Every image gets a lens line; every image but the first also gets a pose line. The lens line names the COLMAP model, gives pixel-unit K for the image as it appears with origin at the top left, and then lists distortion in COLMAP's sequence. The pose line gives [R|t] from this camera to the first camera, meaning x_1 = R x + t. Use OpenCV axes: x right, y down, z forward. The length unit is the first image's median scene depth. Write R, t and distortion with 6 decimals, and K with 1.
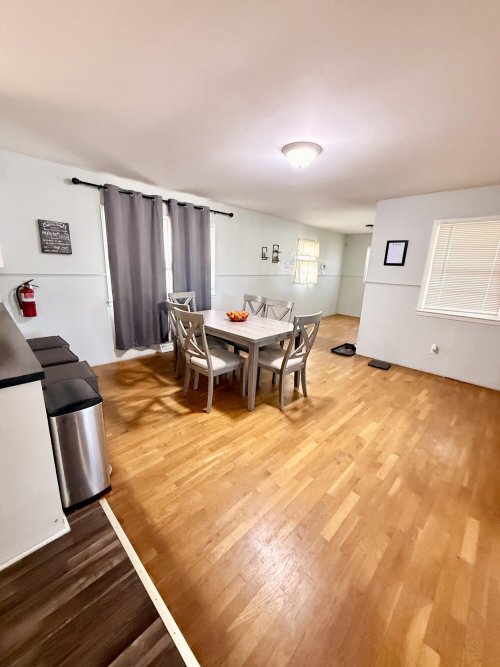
lens RADIAL K [[265.4, 0, 250.9], [0, 265.4, 330.9], [0, 0, 1]] dist [0.000647, 0.000611]
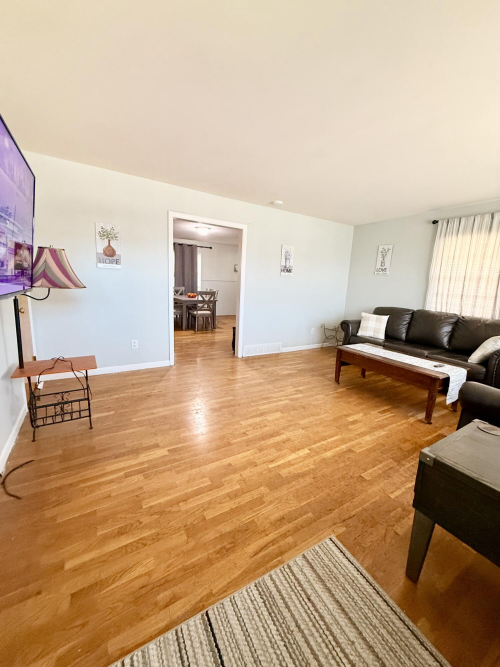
lens RADIAL K [[265.4, 0, 250.9], [0, 265.4, 330.9], [0, 0, 1]] dist [0.000647, 0.000611]
pose [[0.968125, 0.055305, -0.244287, 1.105915], [-0.071839, 0.995652, -0.059292, 0.374501], [0.239946, 0.074952, 0.967889, -1.108514]]
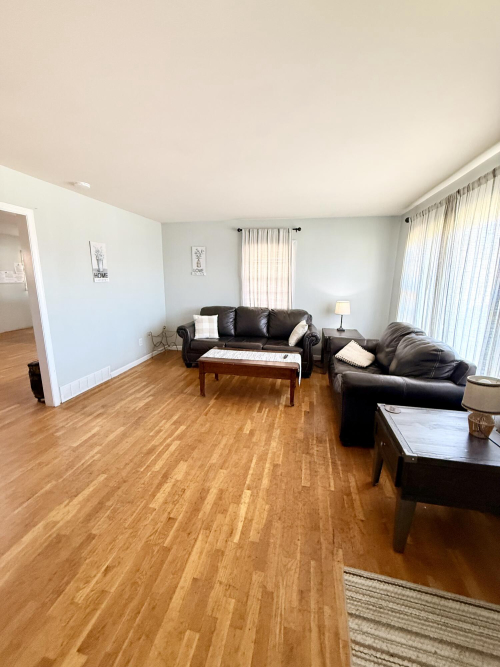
lens RADIAL K [[265.4, 0, 250.9], [0, 265.4, 330.9], [0, 0, 1]] dist [0.000647, 0.000611]
pose [[0.844551, -0.132854, 0.518733, 0.819224], [0.146546, 0.989094, 0.014727, 0.245074], [-0.515032, 0.063581, 0.854809, -0.941996]]
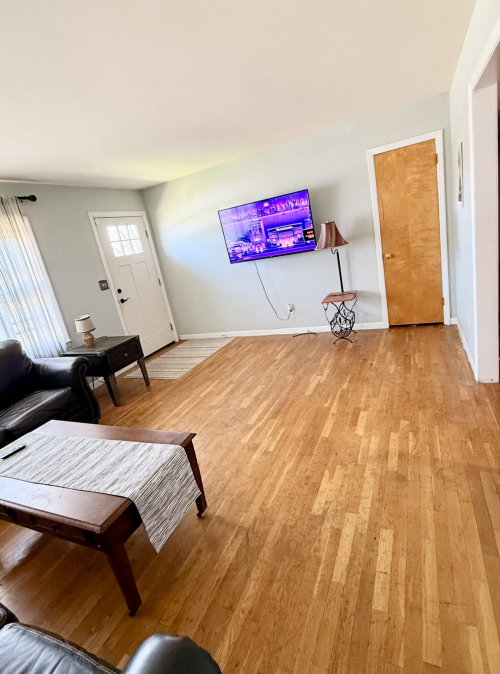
lens RADIAL K [[340.5, 0, 250.0], [0, 340.5, 337.0], [0, 0, 1]] dist [0.000066, 0.000469]
pose [[-0.931942, 0.228048, -0.281920, 1.226618], [0.070189, 0.876225, 0.476764, -0.100615], [0.355750, 0.424528, -0.832597, 0.609831]]
